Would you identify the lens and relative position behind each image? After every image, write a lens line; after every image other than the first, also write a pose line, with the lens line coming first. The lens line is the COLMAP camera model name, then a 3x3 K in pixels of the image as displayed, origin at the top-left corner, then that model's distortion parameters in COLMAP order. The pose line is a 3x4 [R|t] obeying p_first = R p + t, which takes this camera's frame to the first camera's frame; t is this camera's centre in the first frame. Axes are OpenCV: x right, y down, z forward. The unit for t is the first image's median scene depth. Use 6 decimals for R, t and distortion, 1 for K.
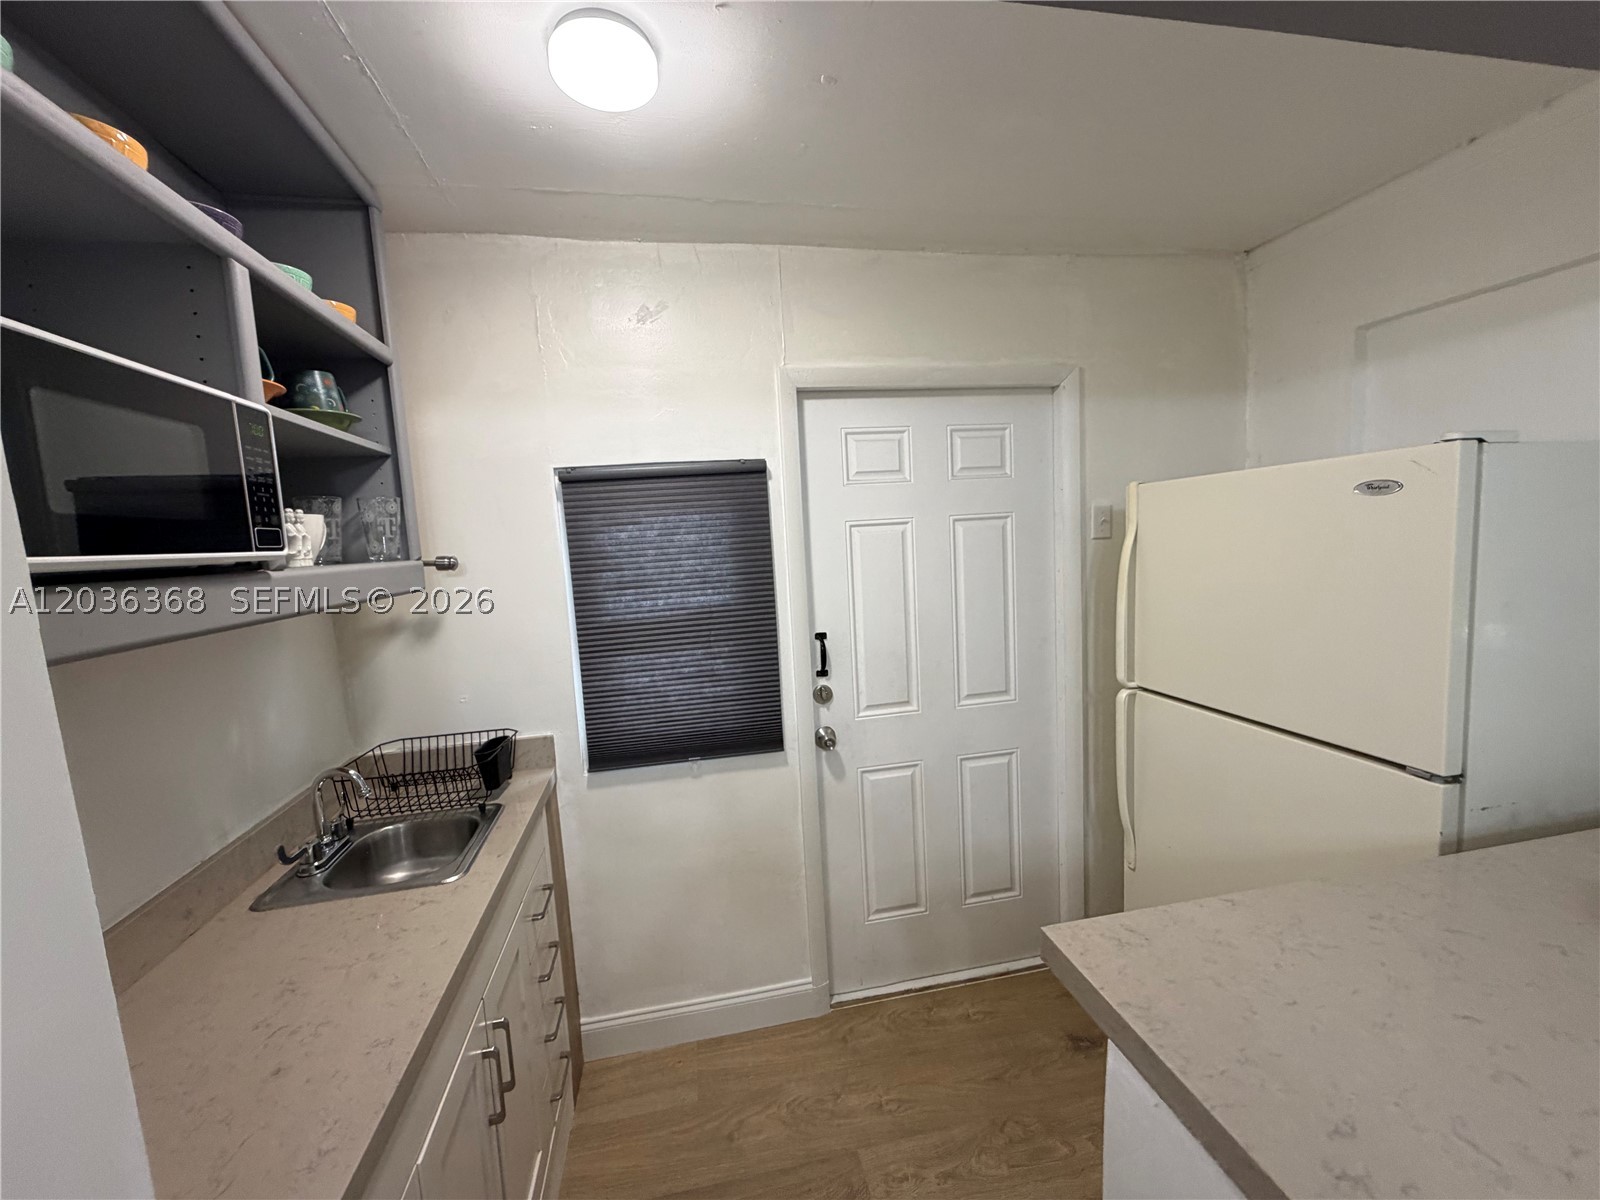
lens RADIAL K [[639.6, 0, 794.6], [0, 639.6, 601.3], [0, 0, 1]] dist [-0.000927, -0.000281]
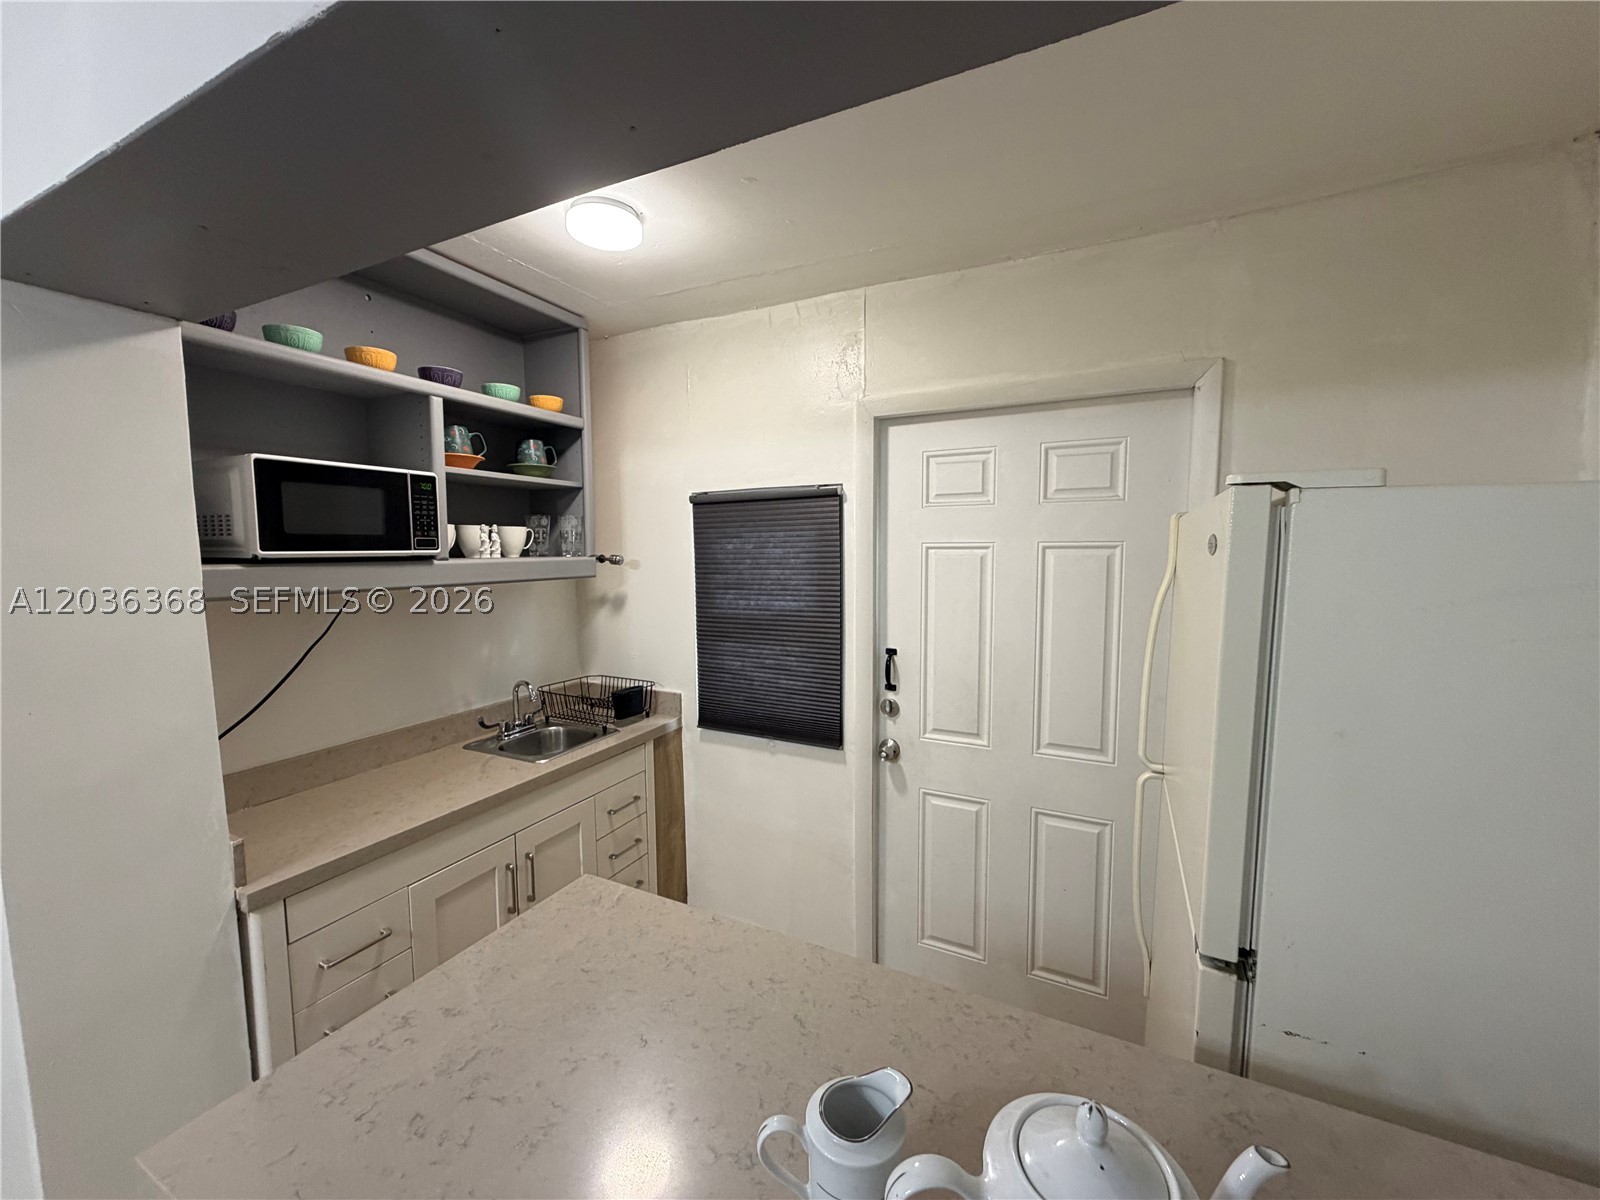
lens RADIAL K [[639.6, 0, 796.5], [0, 639.6, 602.6], [0, 0, 1]] dist [-0.000927, -0.000281]
pose [[0.789415, 0.105786, -0.604677, 0.581170], [-0.102949, 0.993903, 0.039478, -0.054152], [0.605166, 0.031086, 0.795492, 0.080416]]
